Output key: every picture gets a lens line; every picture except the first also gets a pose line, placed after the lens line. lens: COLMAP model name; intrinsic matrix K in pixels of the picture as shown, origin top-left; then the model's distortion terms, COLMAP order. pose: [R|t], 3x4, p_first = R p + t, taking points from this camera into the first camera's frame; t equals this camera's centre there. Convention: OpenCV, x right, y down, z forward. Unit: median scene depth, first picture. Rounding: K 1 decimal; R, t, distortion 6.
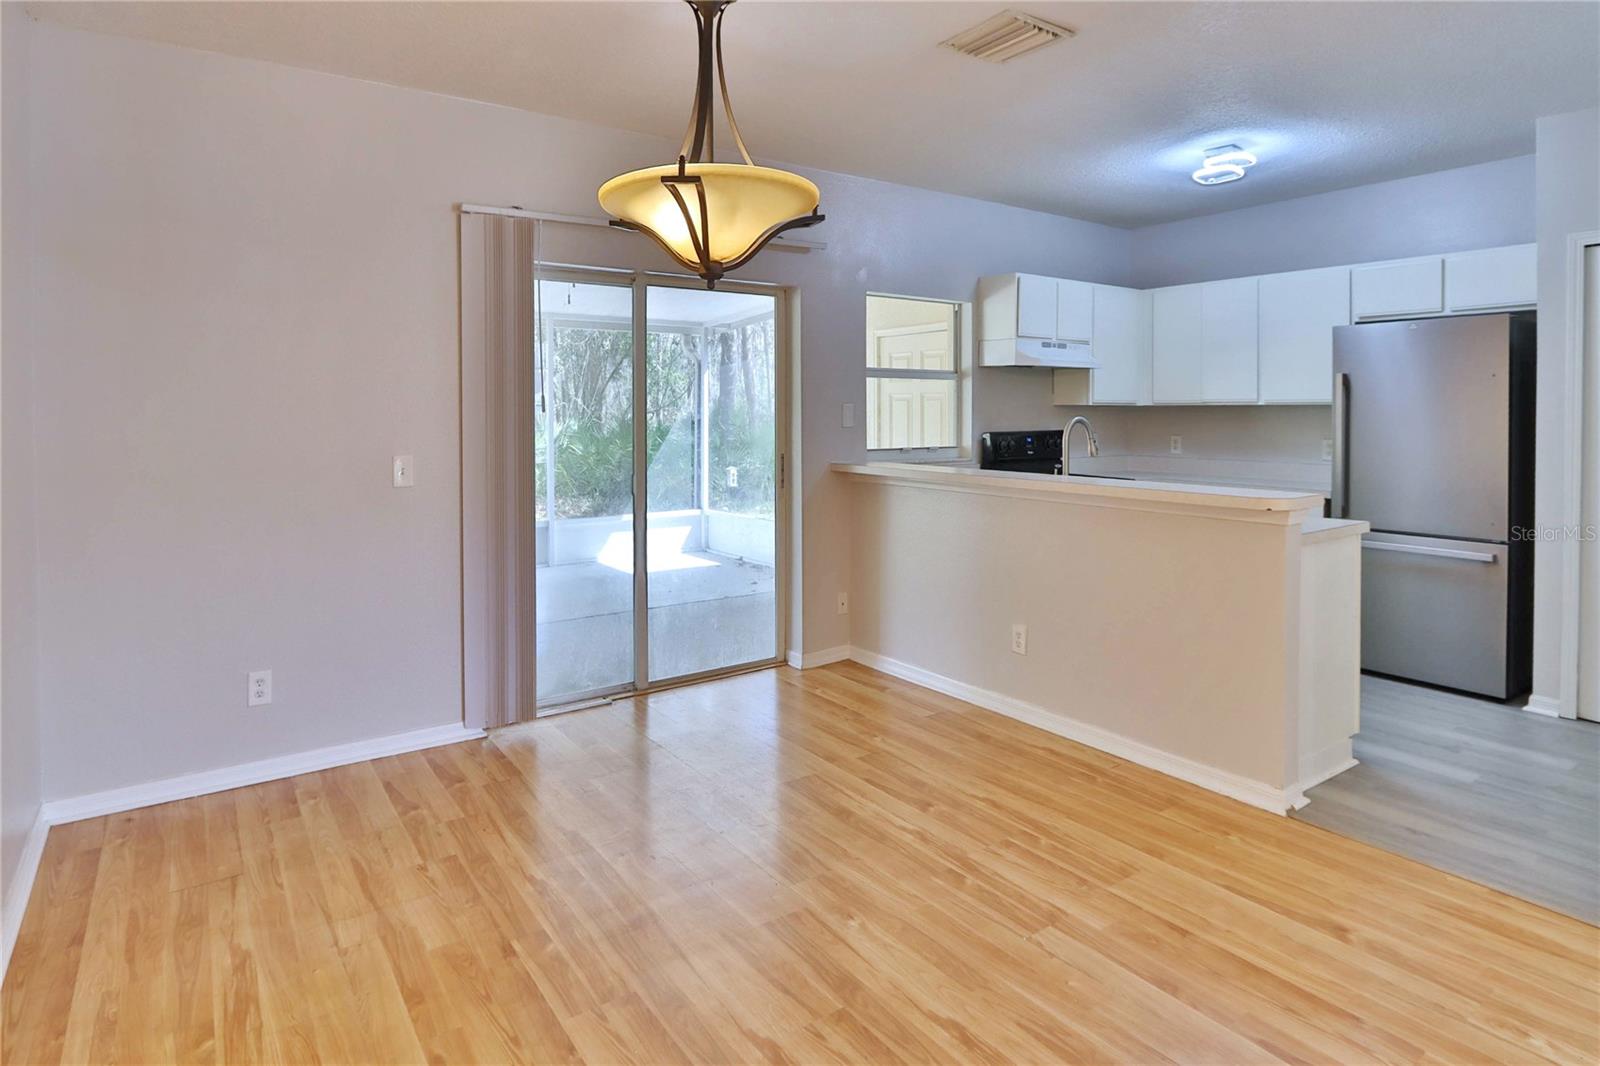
lens RADIAL K [[940.3, 0, 806.8], [0, 940.3, 427.3], [0, 0, 1]] dist [-0.015328, 0.000084]
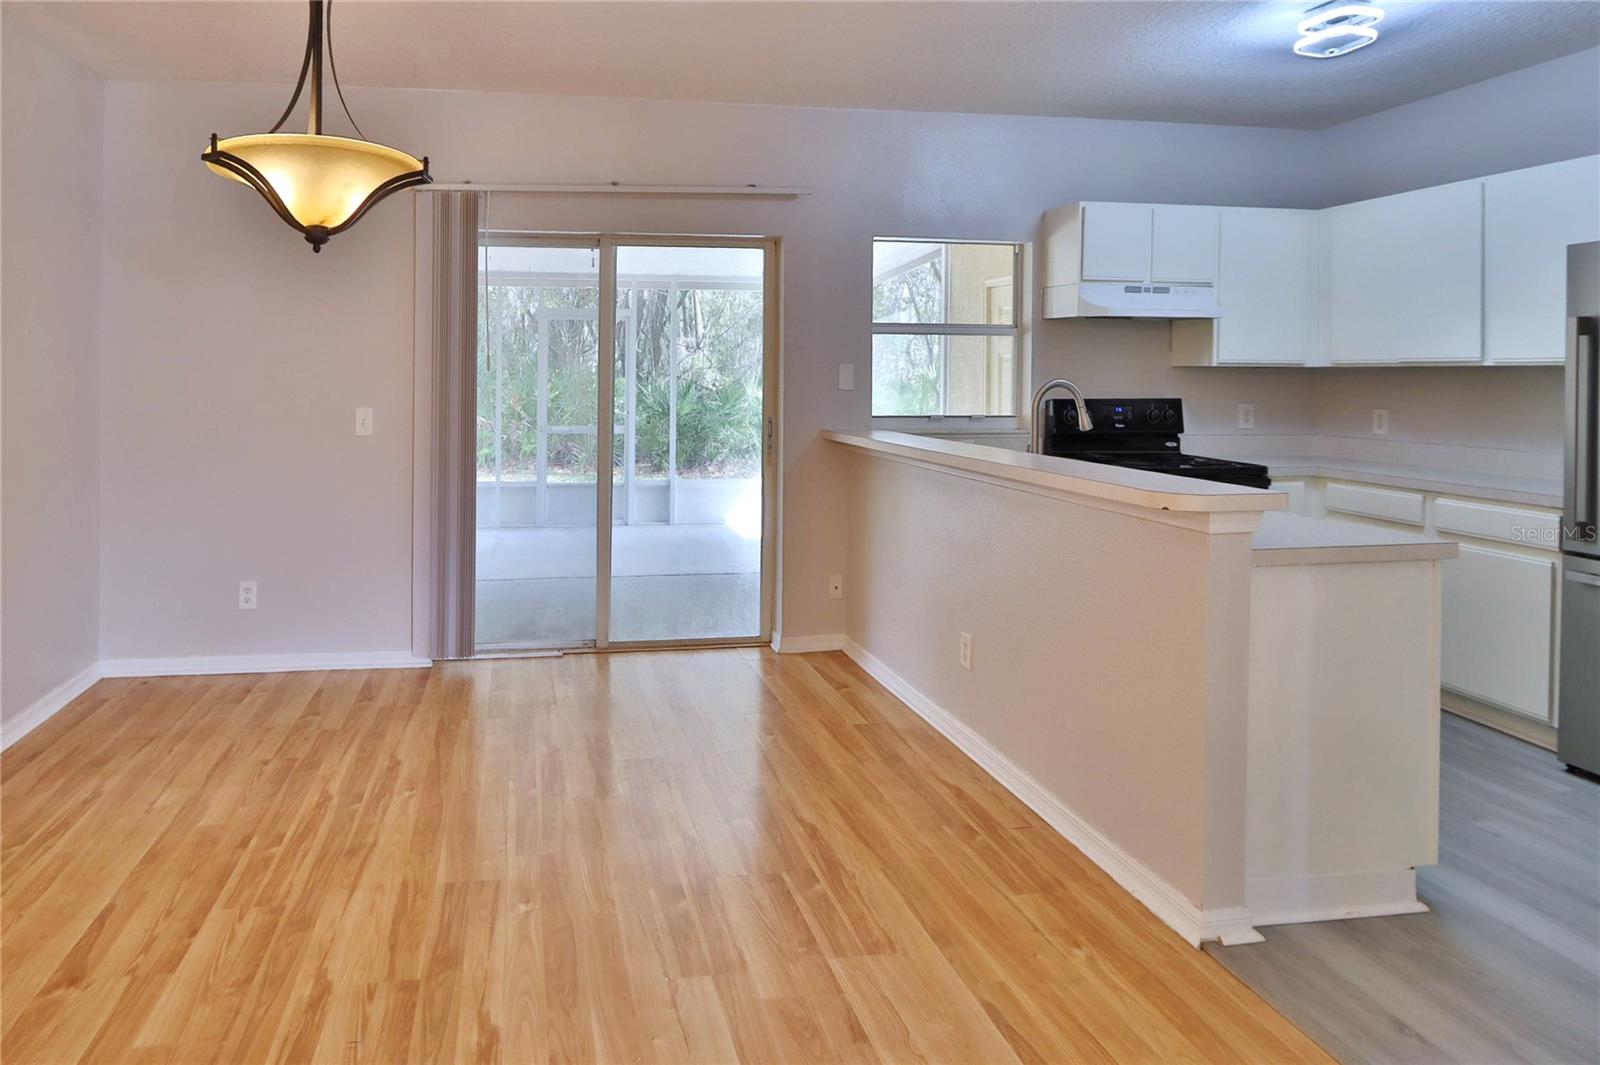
lens RADIAL K [[964.1, 0, 627.1], [0, 964.1, 379.1], [0, 0, 1]] dist [-0.015103, -0.000812]
pose [[0.868885, 0.007700, -0.494953, 0.342056], [-0.013961, 0.999862, -0.008954, 0.000471], [0.494816, 0.014690, 0.868873, 0.110031]]
